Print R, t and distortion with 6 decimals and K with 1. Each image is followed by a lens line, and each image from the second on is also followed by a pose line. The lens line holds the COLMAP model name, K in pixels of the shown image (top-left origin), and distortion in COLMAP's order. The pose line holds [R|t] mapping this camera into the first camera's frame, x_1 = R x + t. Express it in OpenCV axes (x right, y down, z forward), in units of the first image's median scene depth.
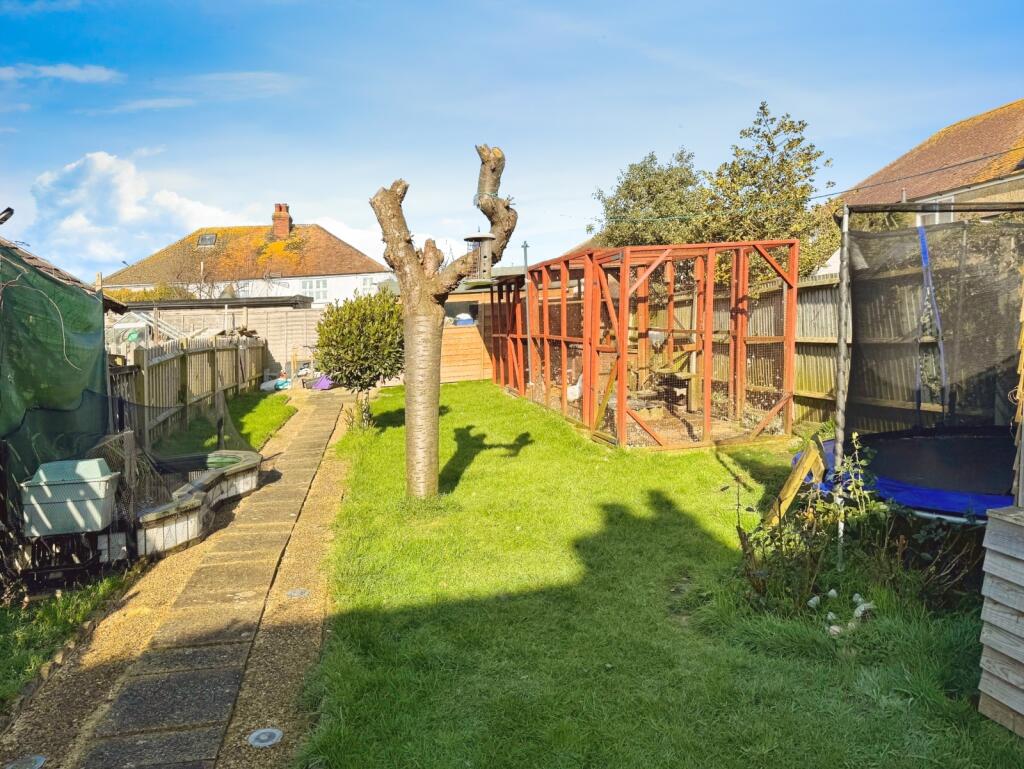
lens RADIAL K [[754.6, 0, 513.9], [0, 754.6, 420.6], [0, 0, 1]] dist [0.005055, -0.003476]
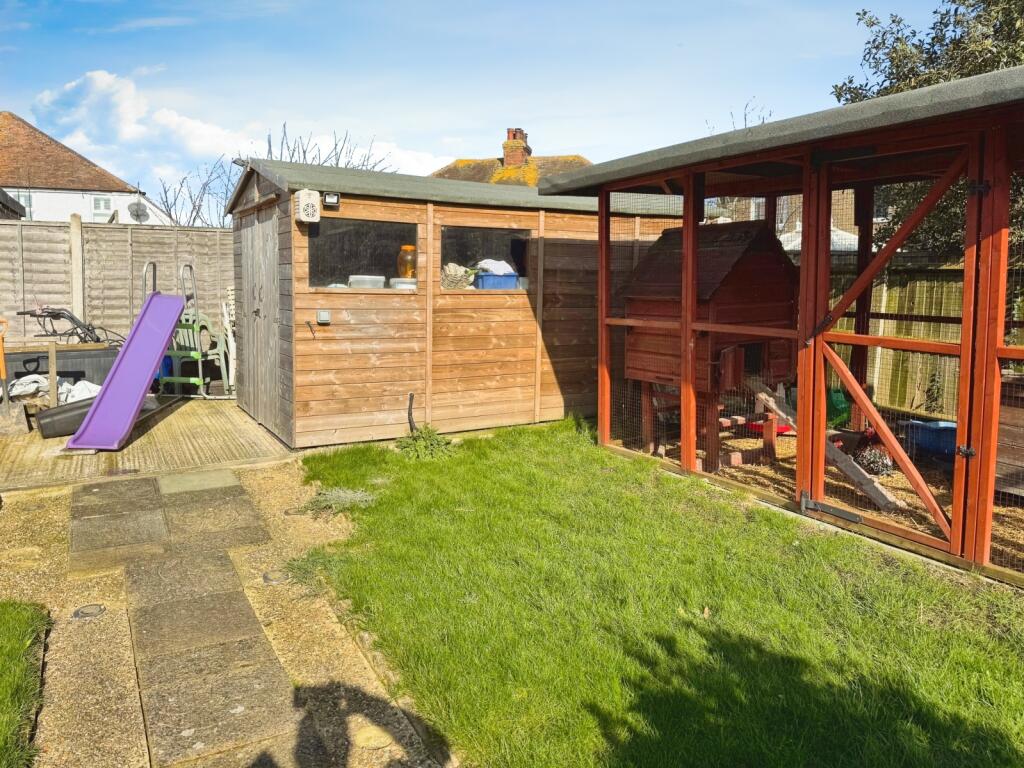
lens RADIAL K [[754.6, 0, 513.9], [0, 754.6, 420.1], [0, 0, 1]] dist [0.005055, -0.003476]
pose [[0.941876, 0.002862, 0.335949, -0.180030], [-0.018327, 0.998912, 0.042873, -0.068649], [-0.335461, -0.046538, 0.940904, 0.574414]]
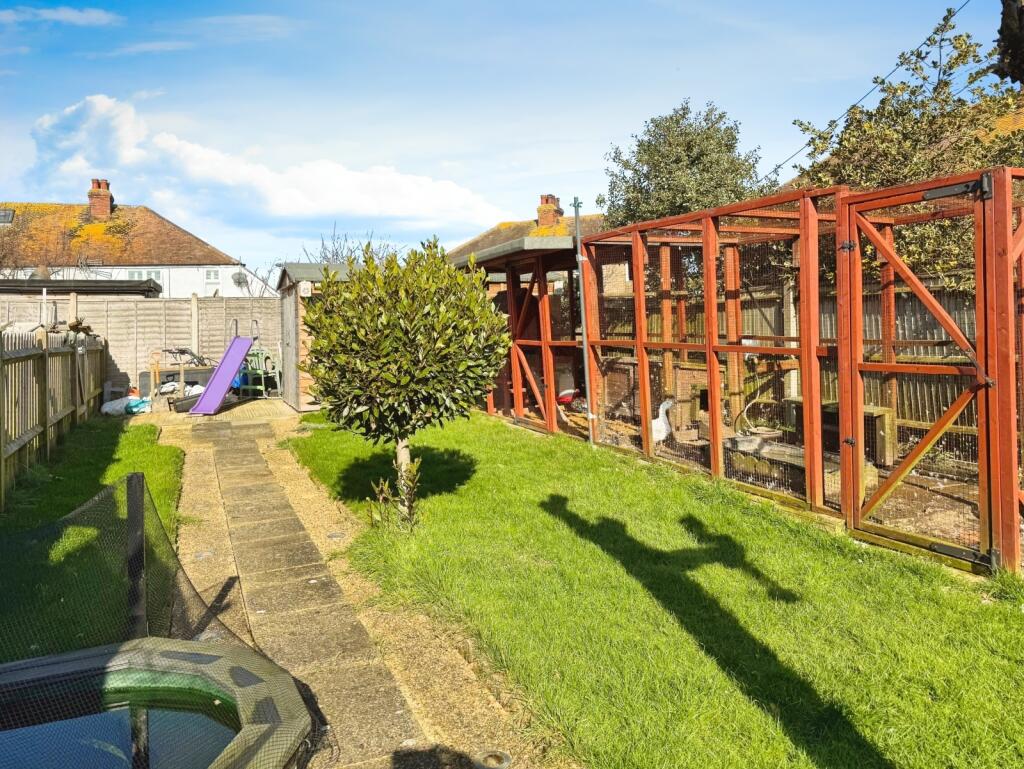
lens RADIAL K [[748.1, 0, 508.0], [0, 748.1, 405.2], [0, 0, 1]] dist [0.085560, -0.155614]
pose [[0.976529, 0.005099, 0.215324, -0.125826], [0.002017, 0.999459, -0.032815, -0.025107], [-0.215375, 0.032479, 0.975991, 0.259572]]
